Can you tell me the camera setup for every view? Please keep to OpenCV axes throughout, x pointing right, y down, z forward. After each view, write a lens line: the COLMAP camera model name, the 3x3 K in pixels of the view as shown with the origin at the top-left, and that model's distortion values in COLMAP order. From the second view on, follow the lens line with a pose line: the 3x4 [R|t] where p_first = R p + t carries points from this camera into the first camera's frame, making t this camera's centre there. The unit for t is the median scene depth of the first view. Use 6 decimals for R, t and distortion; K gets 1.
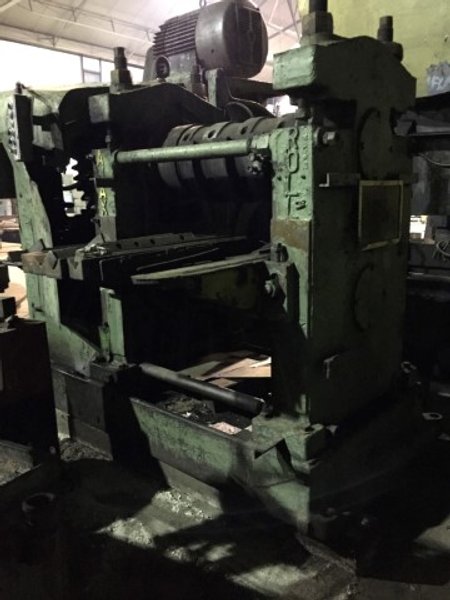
lens RADIAL K [[514.6, 0, 223.4], [0, 514.6, 298.0], [0, 0, 1]] dist [0.073666, -0.093475]
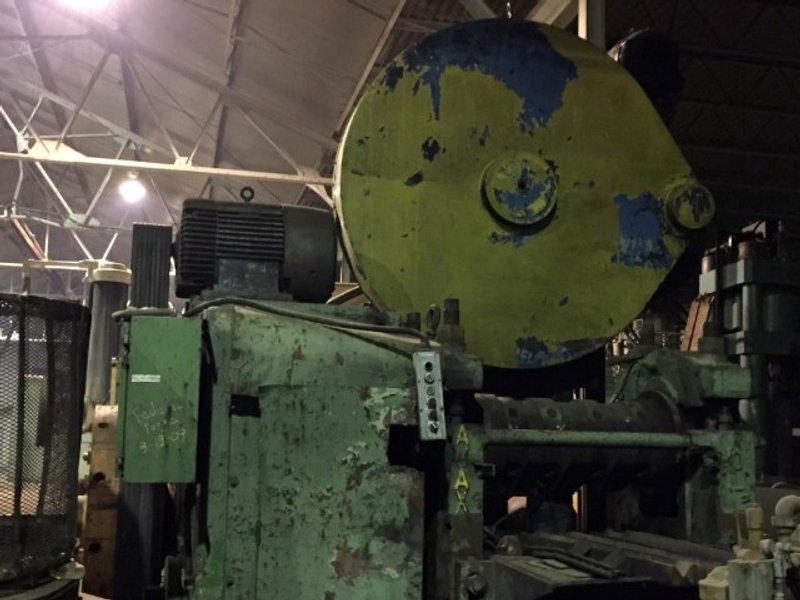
lens RADIAL K [[1024.3, 0, 392.7], [0, 1024.3, 298.4], [0, 0, 1]] dist [0.056052, 0.000000]
pose [[0.539469, 0.133141, 0.831412, -1.813532], [0.138031, 0.960077, -0.243308, -0.132660], [-0.830614, 0.246018, 0.499555, 0.345134]]
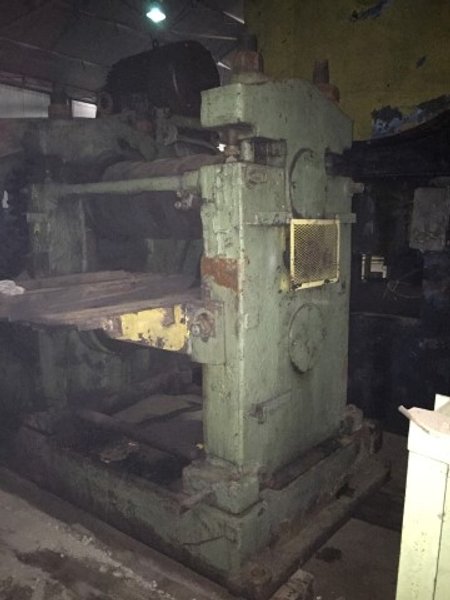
lens RADIAL K [[514.6, 0, 227.5], [0, 514.6, 297.8], [0, 0, 1]] dist [0.073666, -0.093475]
pose [[0.998527, 0.006298, 0.053883, 0.081583], [-0.002420, 0.997421, -0.071731, -0.006996], [-0.054195, 0.071495, 0.995968, 0.040568]]
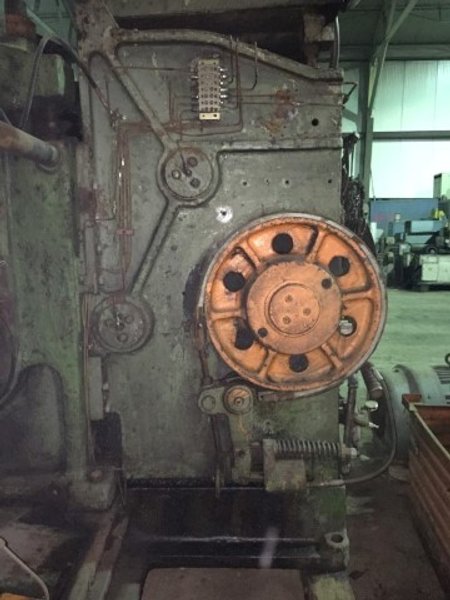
lens RADIAL K [[514.6, 0, 222.9], [0, 514.6, 296.4], [0, 0, 1]] dist [0.073666, -0.093475]
pose [[0.661928, 0.114475, -0.740775, 0.739039], [-0.152713, 0.988137, 0.016242, -0.228614], [0.733846, 0.102375, 0.671557, 1.138544]]
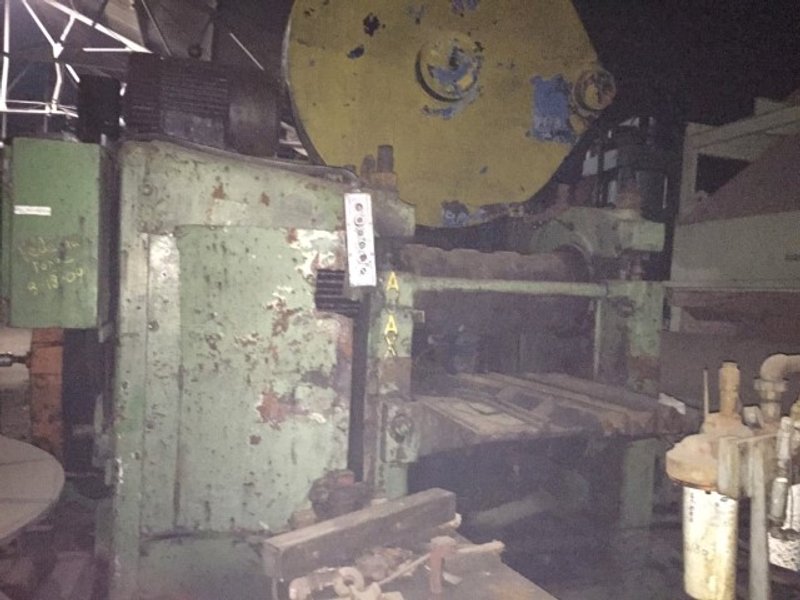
lens RADIAL K [[686.1, 0, 396.3], [0, 686.1, 305.2], [0, 0, 1]] dist [0.073666, -0.093475]
pose [[0.479242, 0.002989, 0.877678, -1.302778], [0.130867, 0.988572, -0.074825, -0.188454], [-0.867872, 0.150719, 0.473374, 0.617276]]
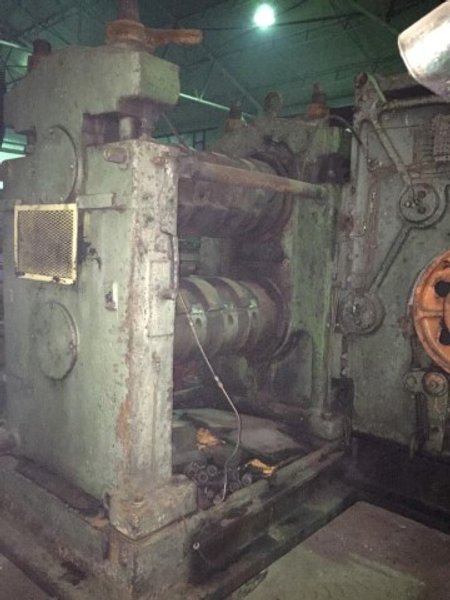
lens RADIAL K [[514.6, 0, 226.7], [0, 514.6, 300.1], [0, 0, 1]] dist [0.073666, -0.093475]
pose [[0.016048, 0.131654, -0.991166, 1.137577], [-0.241506, 0.962453, 0.123930, -0.243144], [0.970267, 0.237384, 0.047241, 1.235921]]
